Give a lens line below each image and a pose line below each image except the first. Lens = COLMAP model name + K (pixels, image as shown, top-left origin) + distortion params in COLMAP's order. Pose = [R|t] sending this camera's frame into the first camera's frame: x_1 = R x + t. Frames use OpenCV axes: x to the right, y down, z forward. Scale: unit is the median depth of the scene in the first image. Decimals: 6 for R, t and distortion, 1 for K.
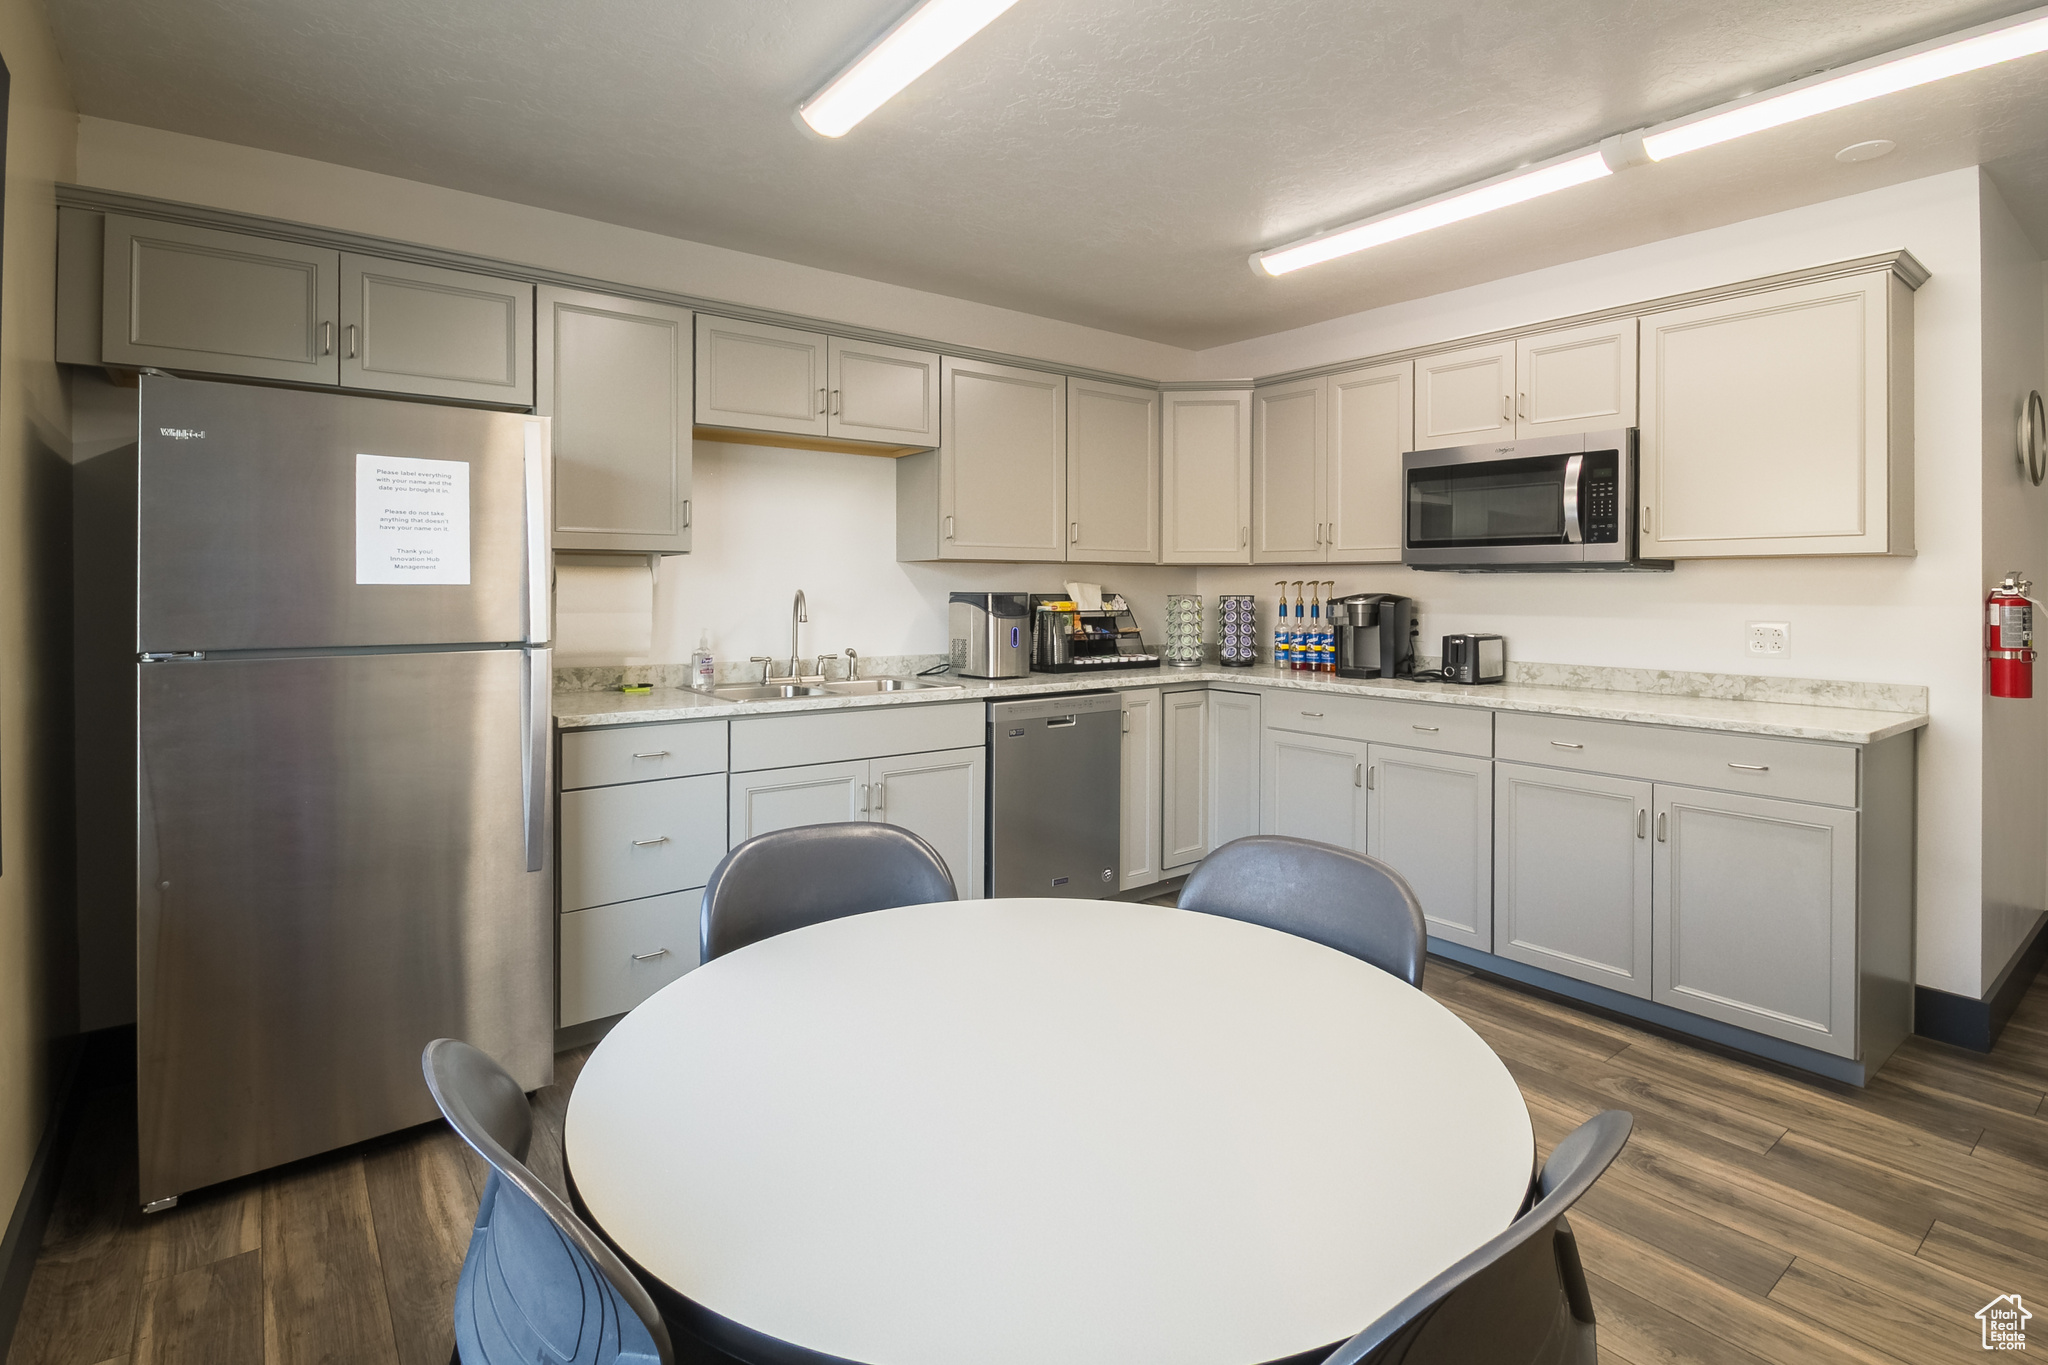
lens RADIAL K [[995.8, 0, 1017.5], [0, 995.8, 590.8], [0, 0, 1]] dist [0.000713, -0.000134]
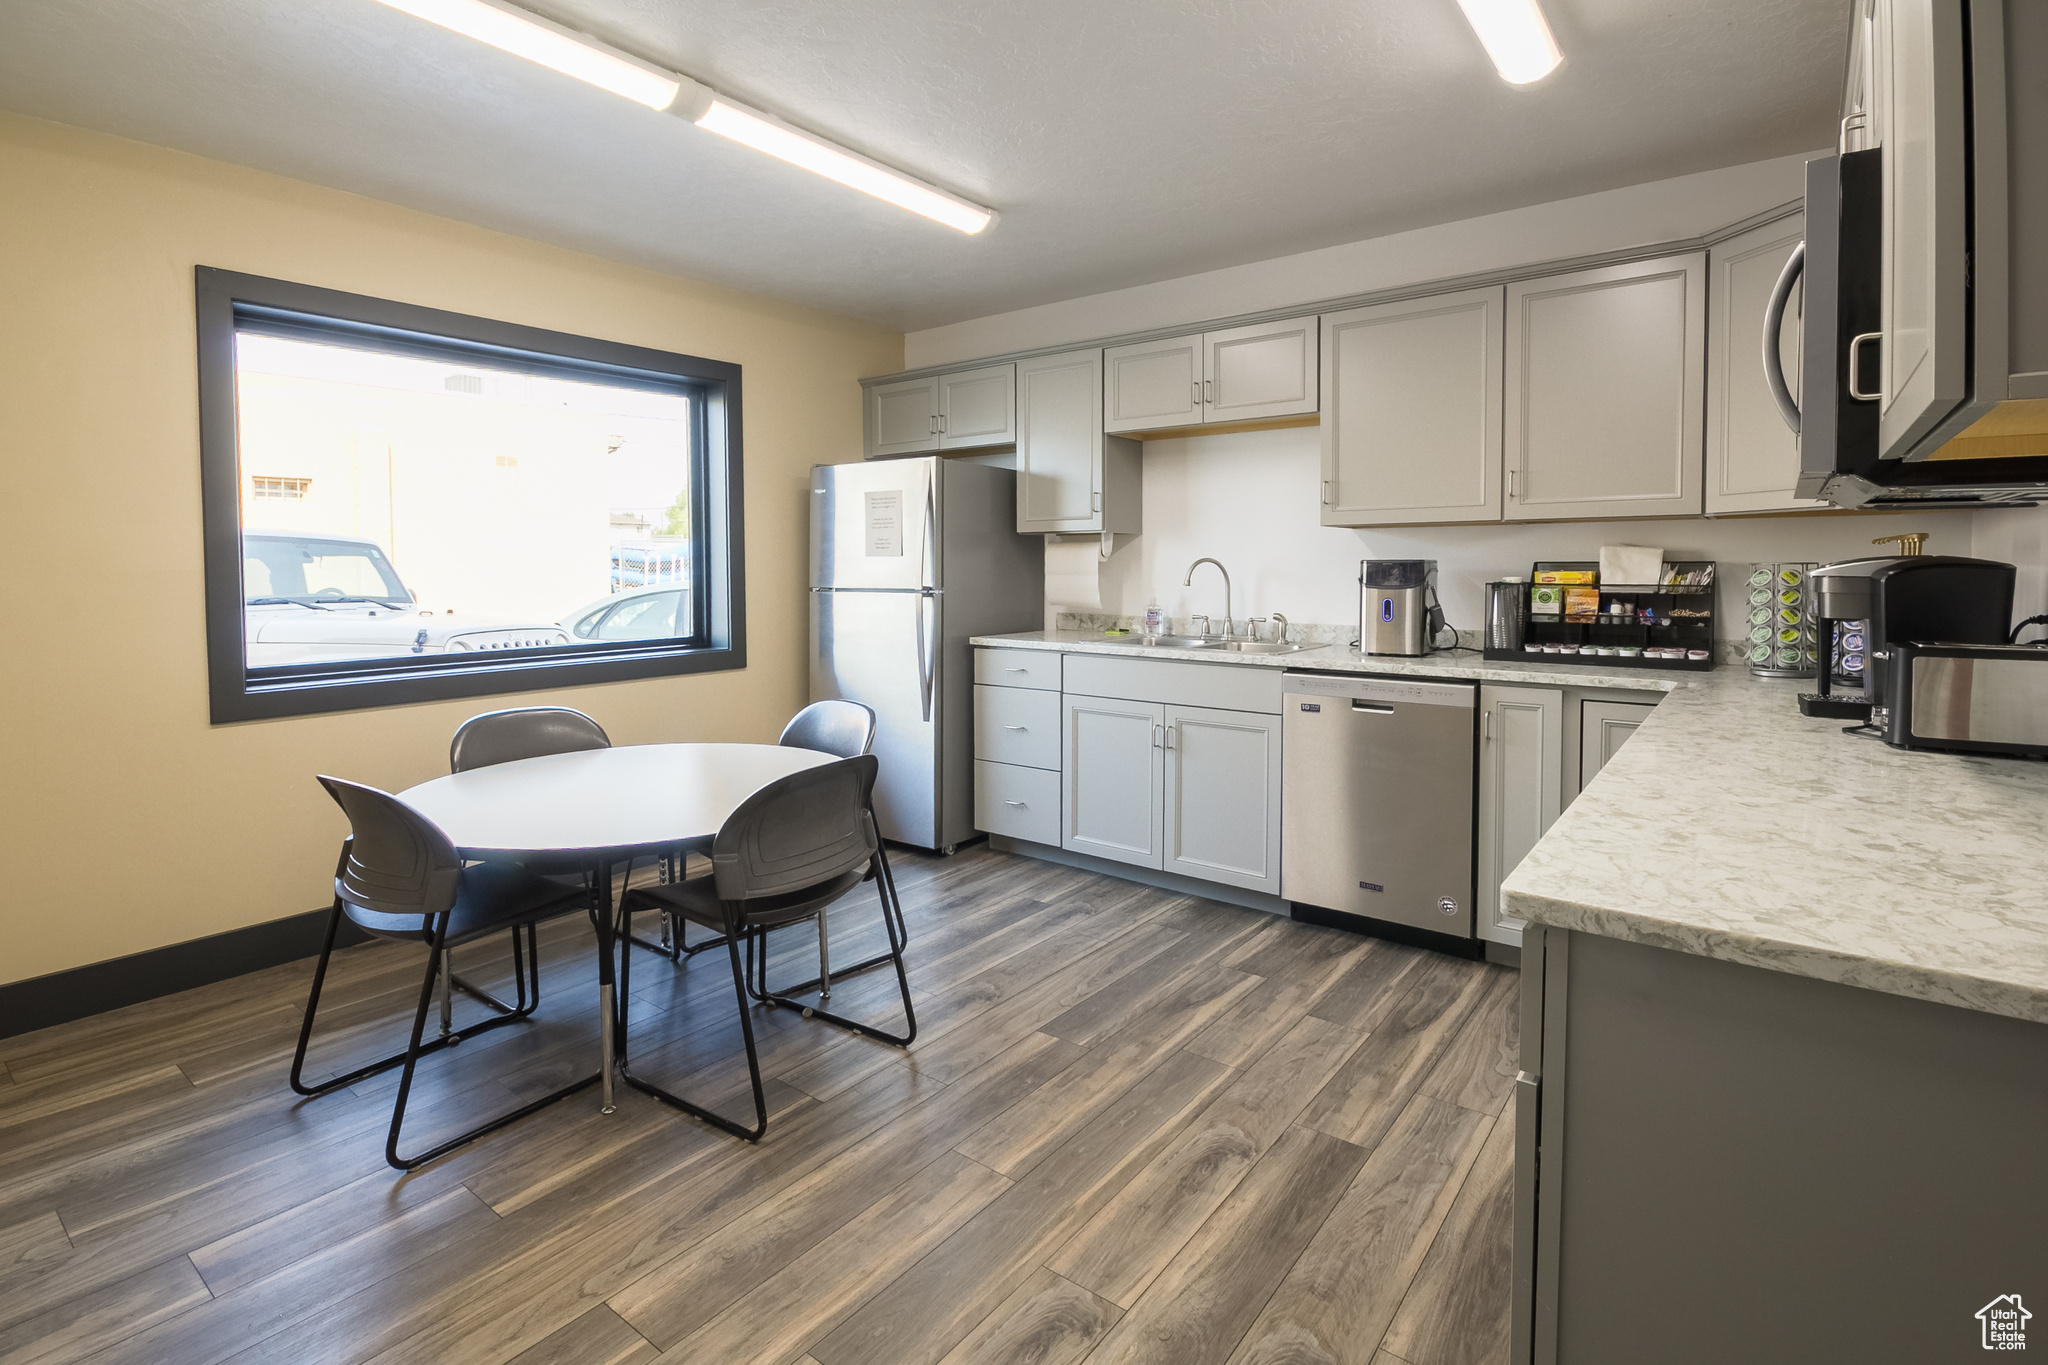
lens RADIAL K [[995.8, 0, 1017.5], [0, 995.8, 590.8], [0, 0, 1]] dist [0.000713, -0.000134]
pose [[0.252347, 0.027310, -0.967251, 0.809165], [0.003708, 0.999567, 0.029190, 0.002302], [0.967630, -0.010952, 0.252137, 0.475938]]
